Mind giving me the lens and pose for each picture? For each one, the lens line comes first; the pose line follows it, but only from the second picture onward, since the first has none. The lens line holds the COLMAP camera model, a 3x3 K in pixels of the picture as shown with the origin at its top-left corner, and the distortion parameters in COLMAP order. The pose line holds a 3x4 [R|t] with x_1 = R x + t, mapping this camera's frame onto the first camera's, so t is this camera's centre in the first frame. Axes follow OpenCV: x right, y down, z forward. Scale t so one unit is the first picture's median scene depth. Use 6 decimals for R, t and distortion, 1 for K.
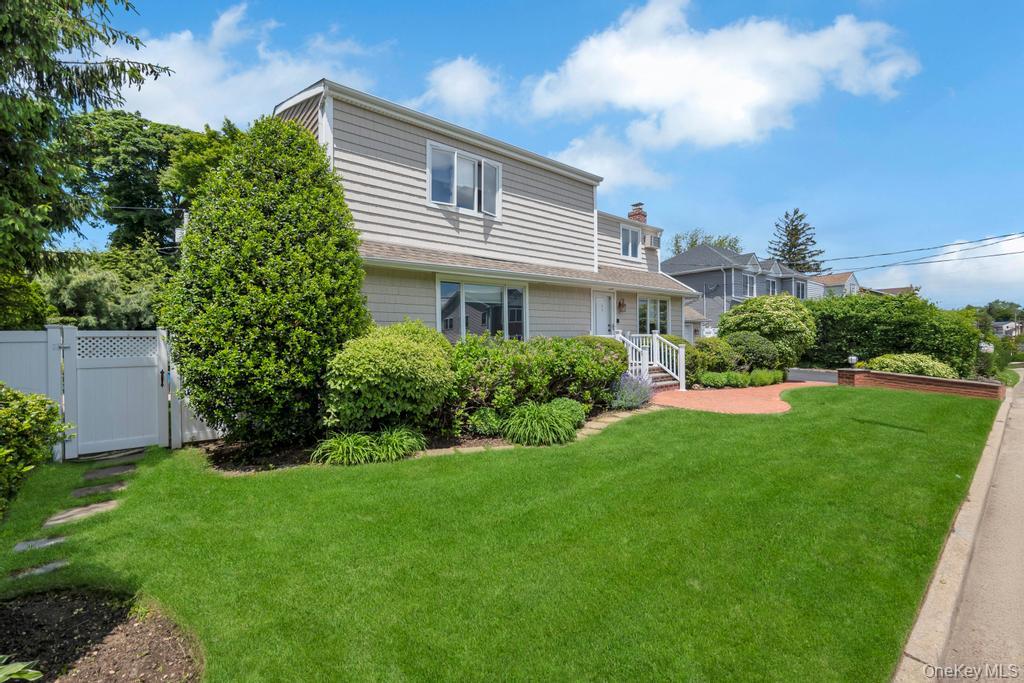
lens RADIAL K [[421.9, 0, 510.7], [0, 421.9, 342.0], [0, 0, 1]] dist [0.000698, 0.000017]
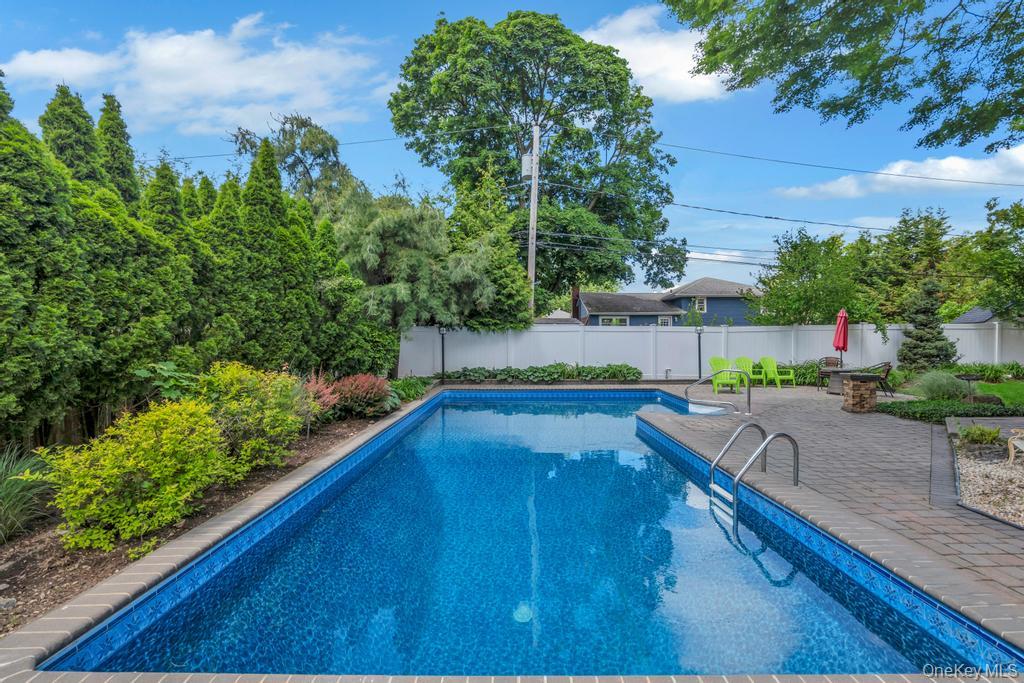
lens RADIAL K [[421.9, 0, 512.3], [0, 421.9, 341.9], [0, 0, 1]] dist [0.000698, 0.000017]
pose [[0.771782, 0.007275, -0.635846, -0.475719], [-0.014494, 0.999876, -0.006153, 0.012550], [0.635723, 0.013965, 0.771791, 0.593375]]
